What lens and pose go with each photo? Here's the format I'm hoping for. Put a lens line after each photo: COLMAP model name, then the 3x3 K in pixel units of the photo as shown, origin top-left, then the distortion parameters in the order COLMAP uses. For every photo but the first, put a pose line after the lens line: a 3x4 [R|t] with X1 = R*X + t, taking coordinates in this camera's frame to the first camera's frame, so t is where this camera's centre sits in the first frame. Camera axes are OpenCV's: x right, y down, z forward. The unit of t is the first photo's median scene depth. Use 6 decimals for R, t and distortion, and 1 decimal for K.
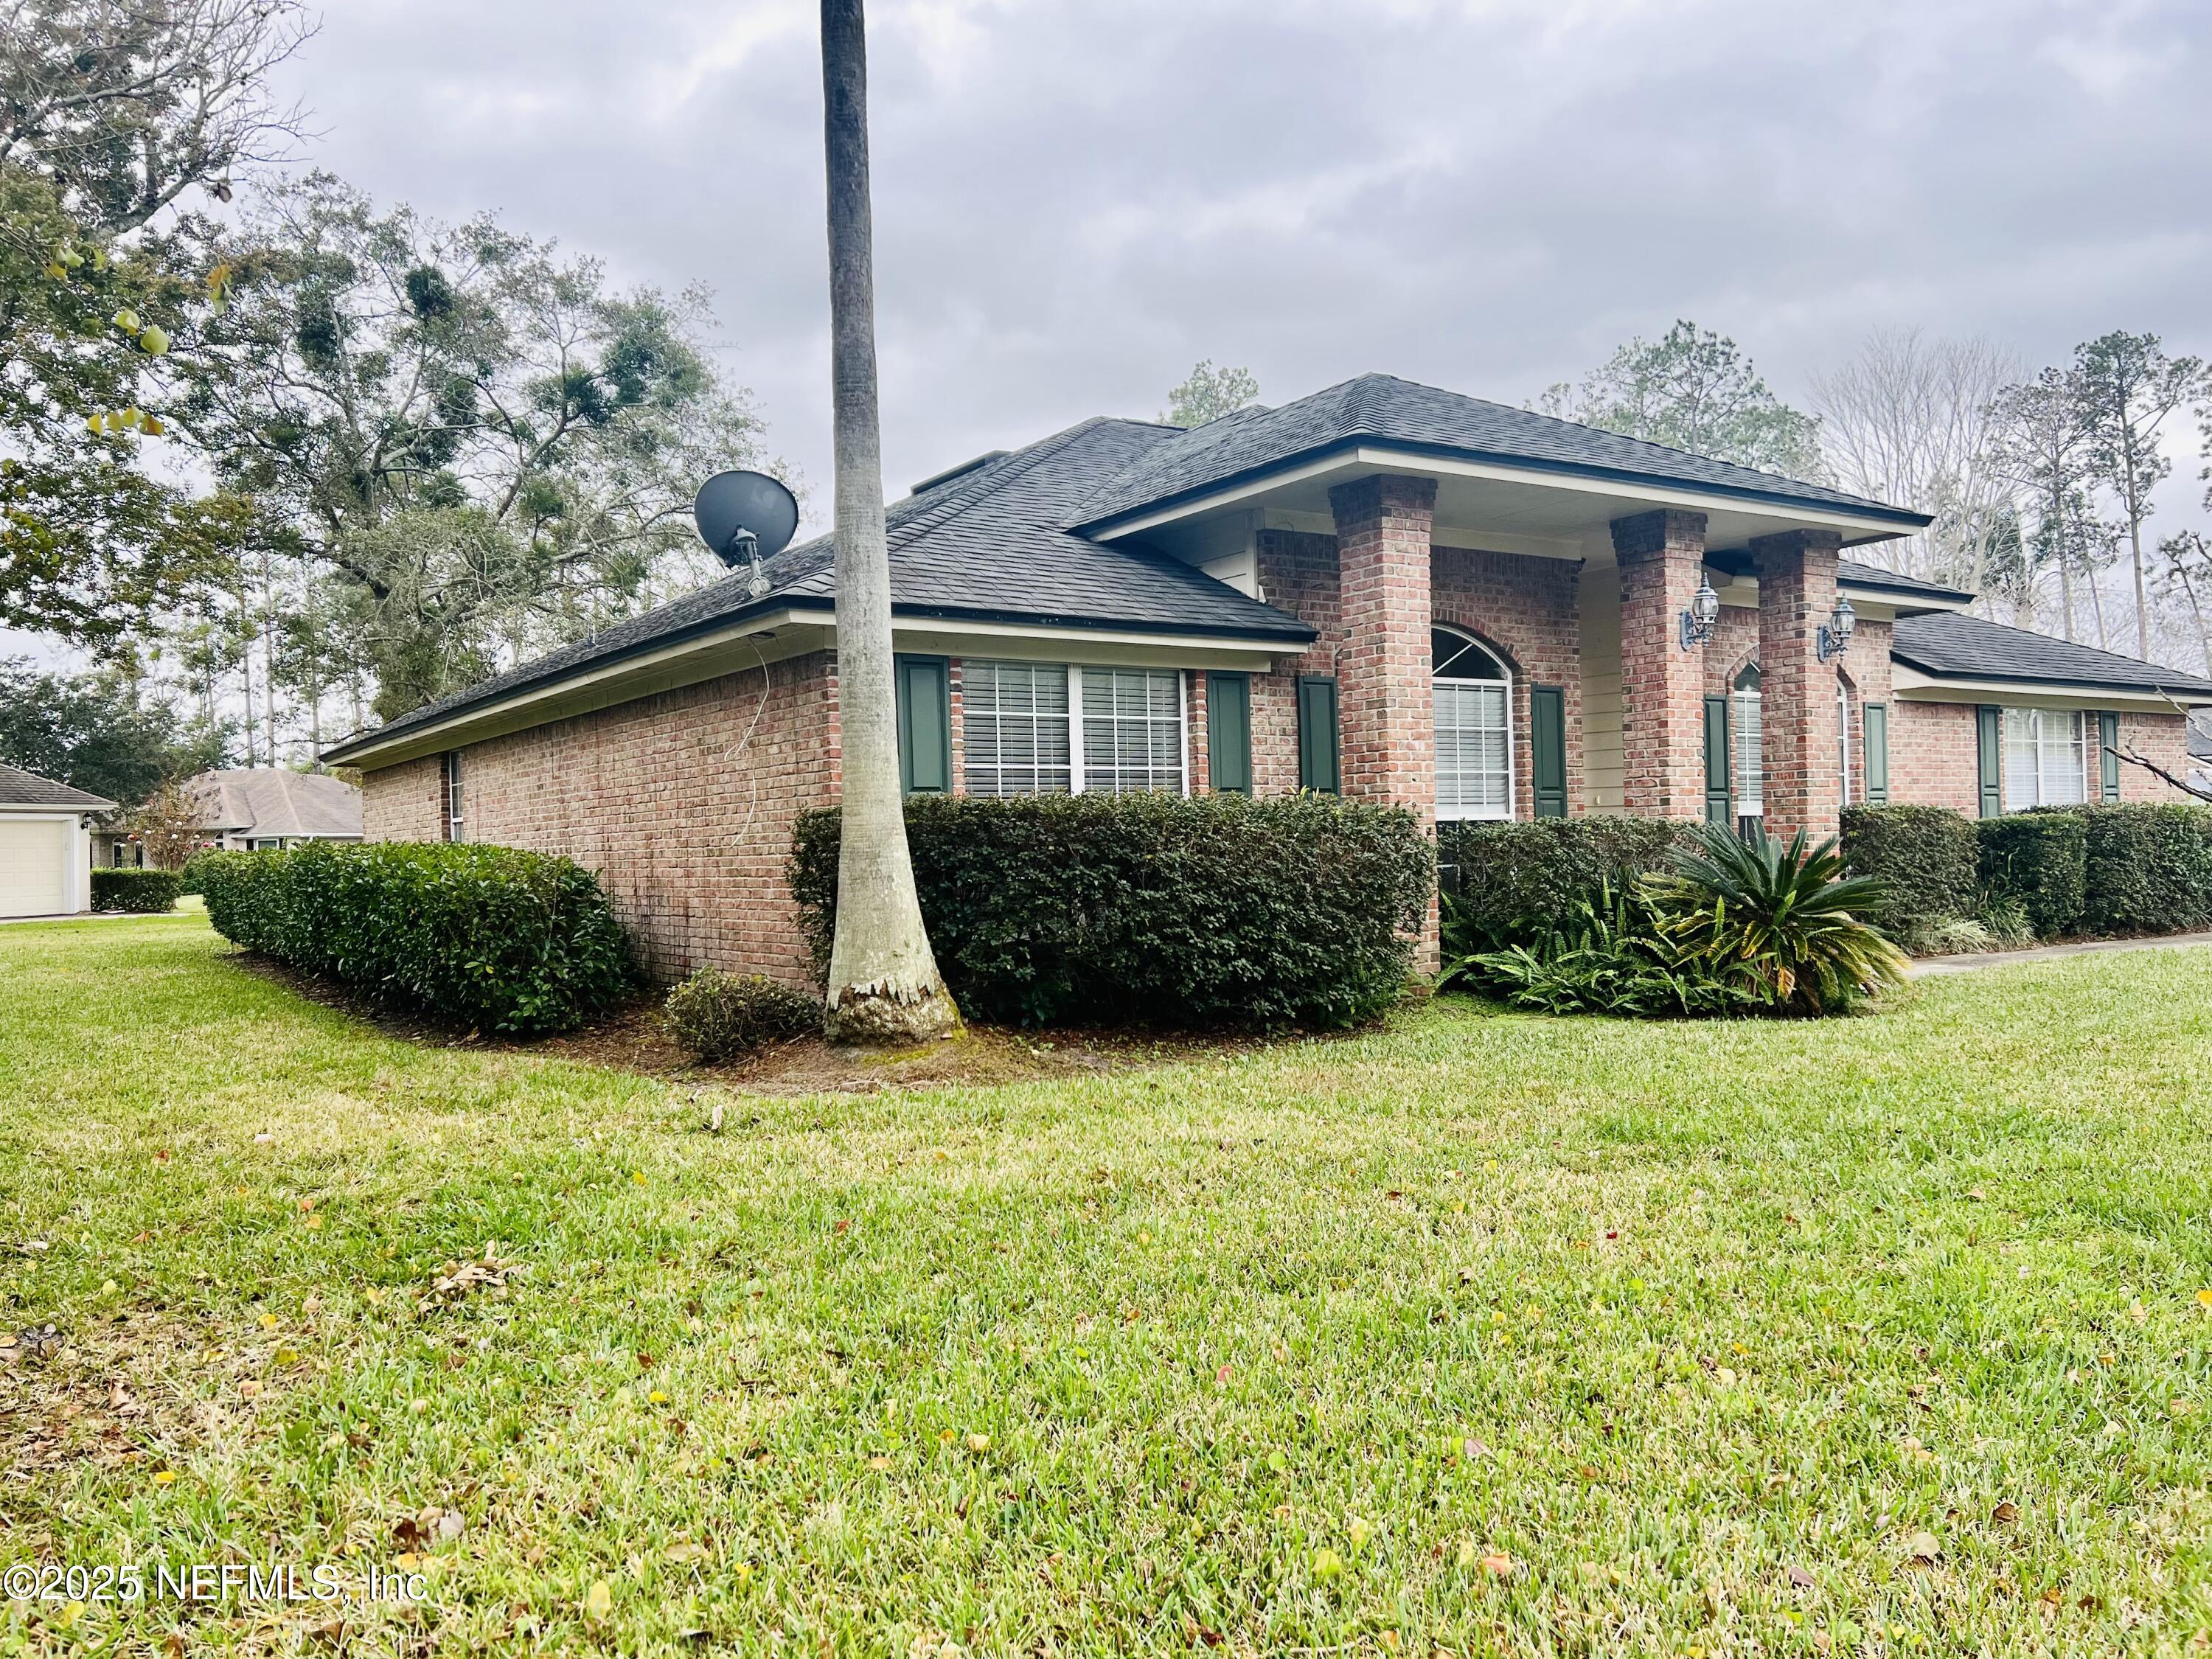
lens RADIAL K [[1691.4, 0, 1106.0], [0, 1691.4, 829.5], [0, 0, 1]] dist [0.001153, 0.000802]
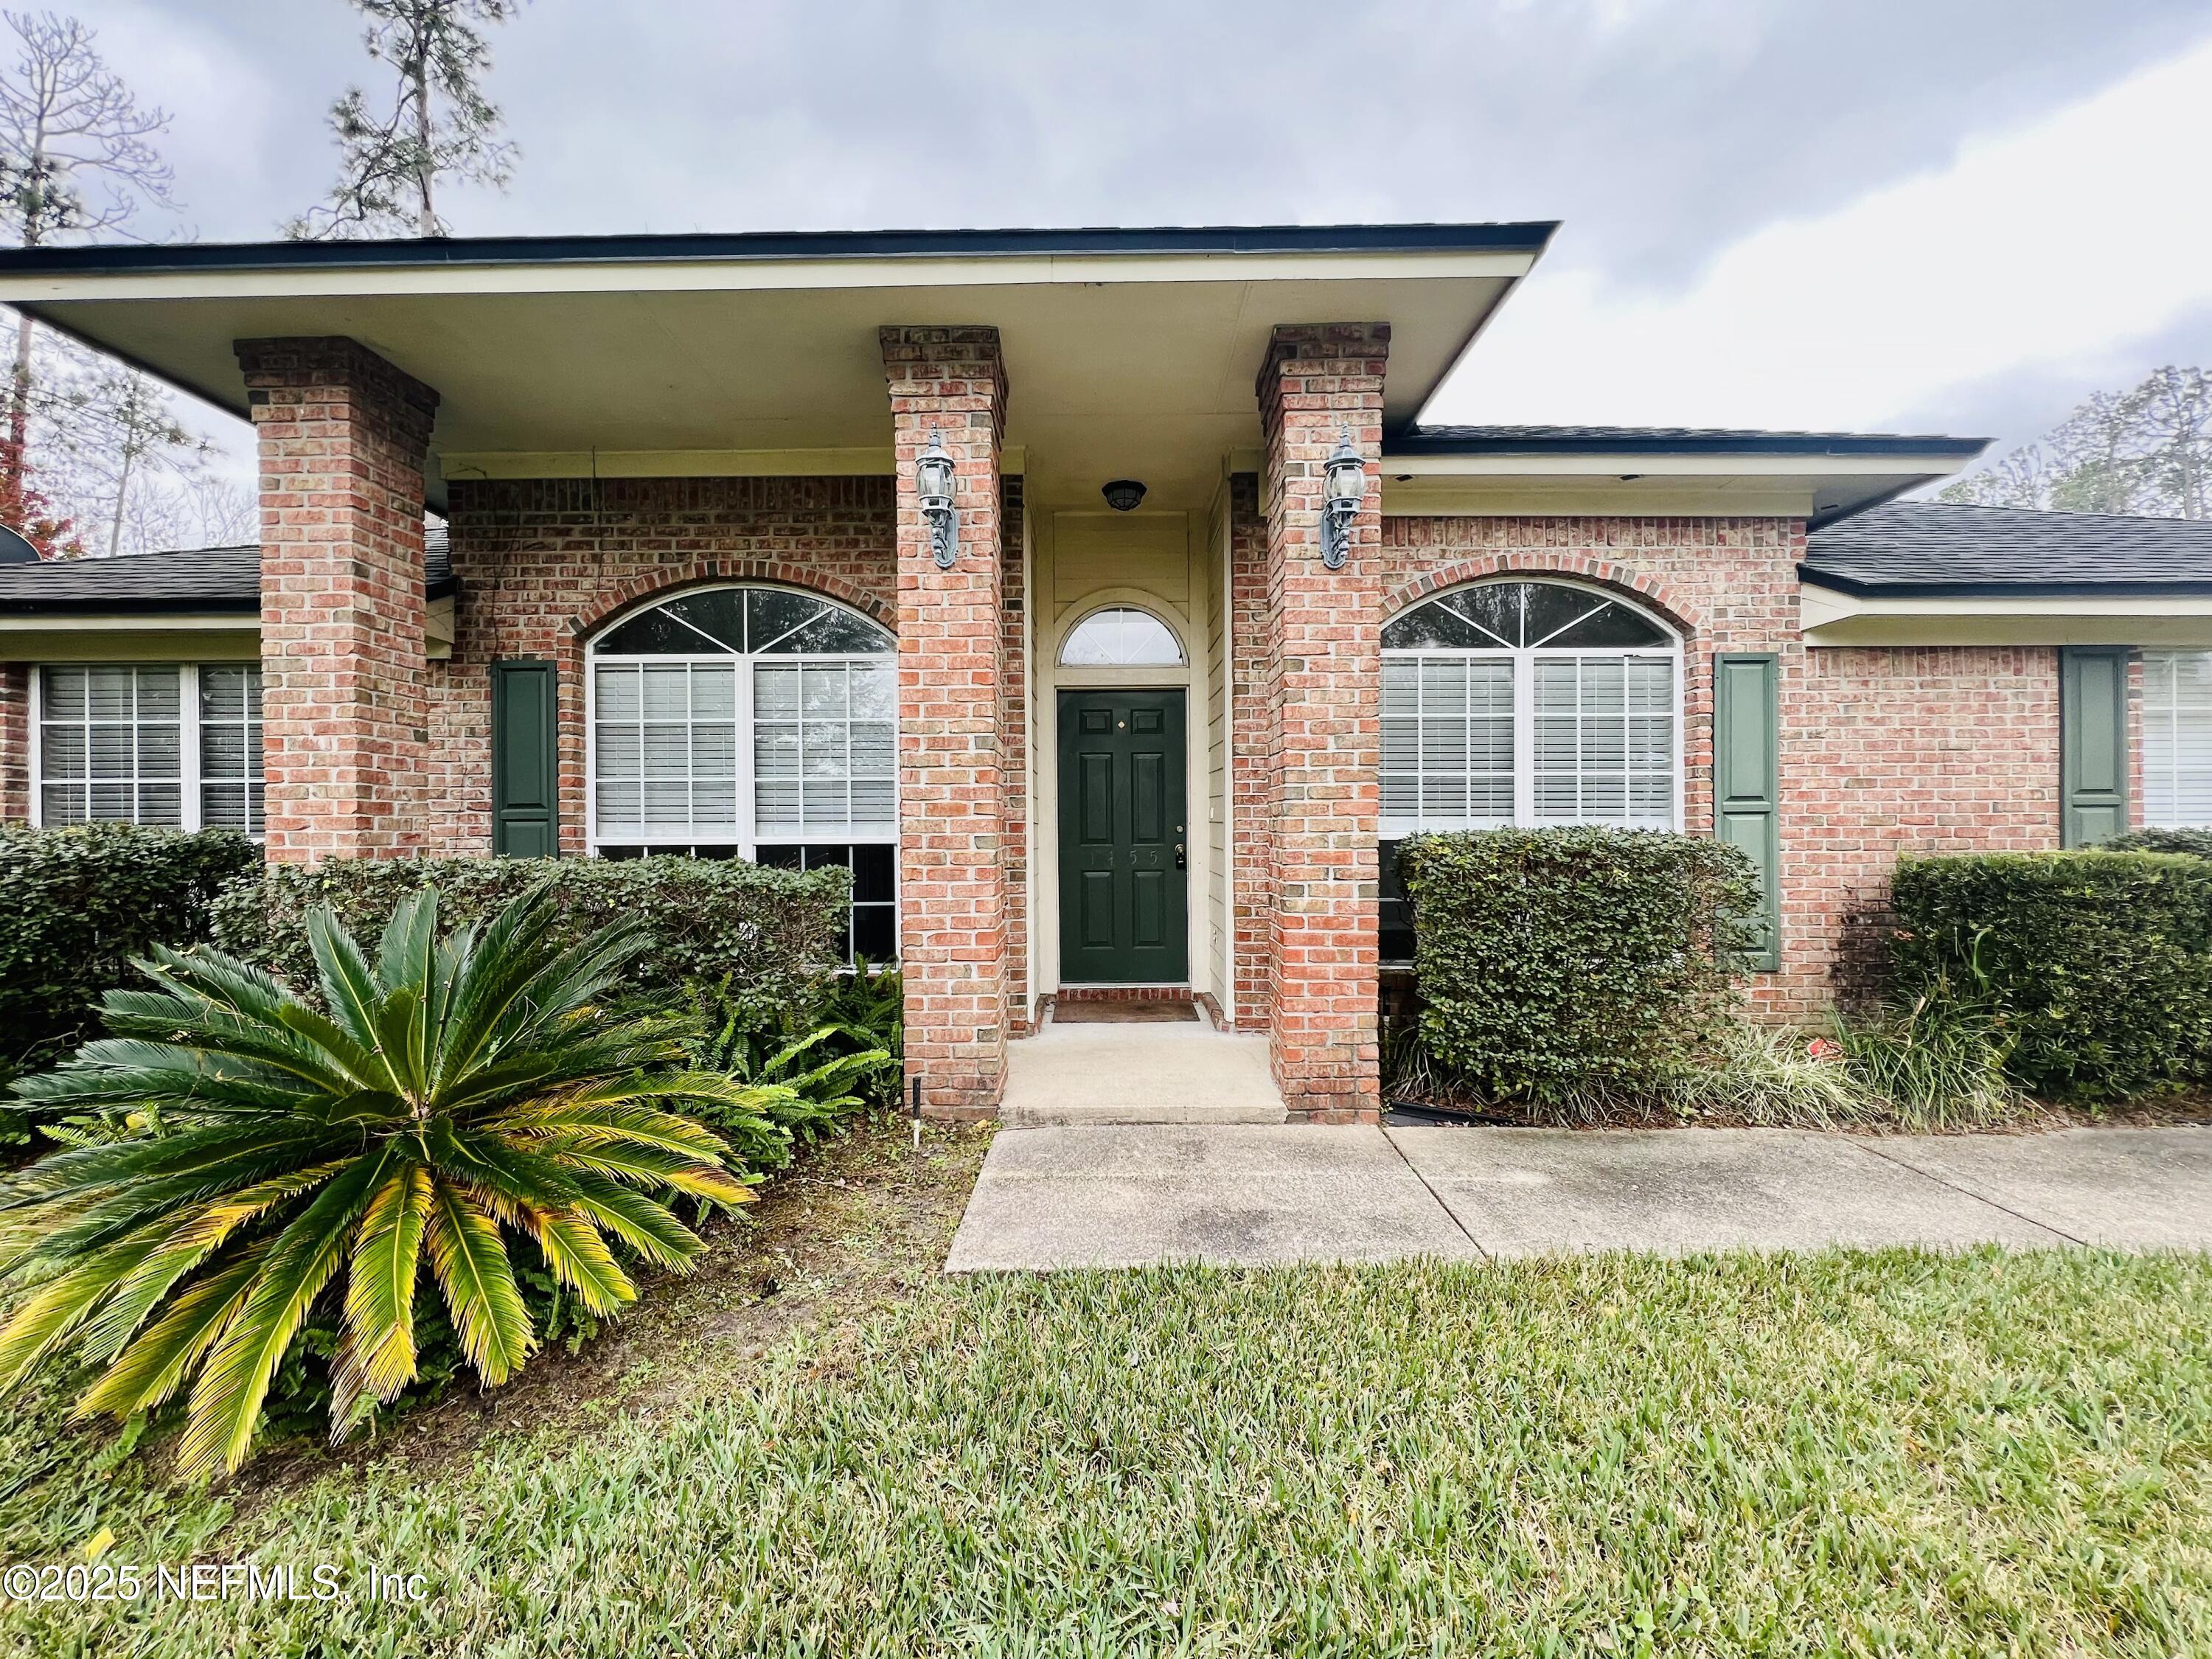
lens RADIAL K [[883.6, 0, 1102.0], [0, 883.6, 832.3], [0, 0, 1]] dist [0.001197, -0.000177]
pose [[0.835774, 0.021479, -0.548653, 0.439735], [-0.007258, 0.999579, 0.028076, -0.018500], [0.549025, -0.019483, 0.835579, 0.613402]]
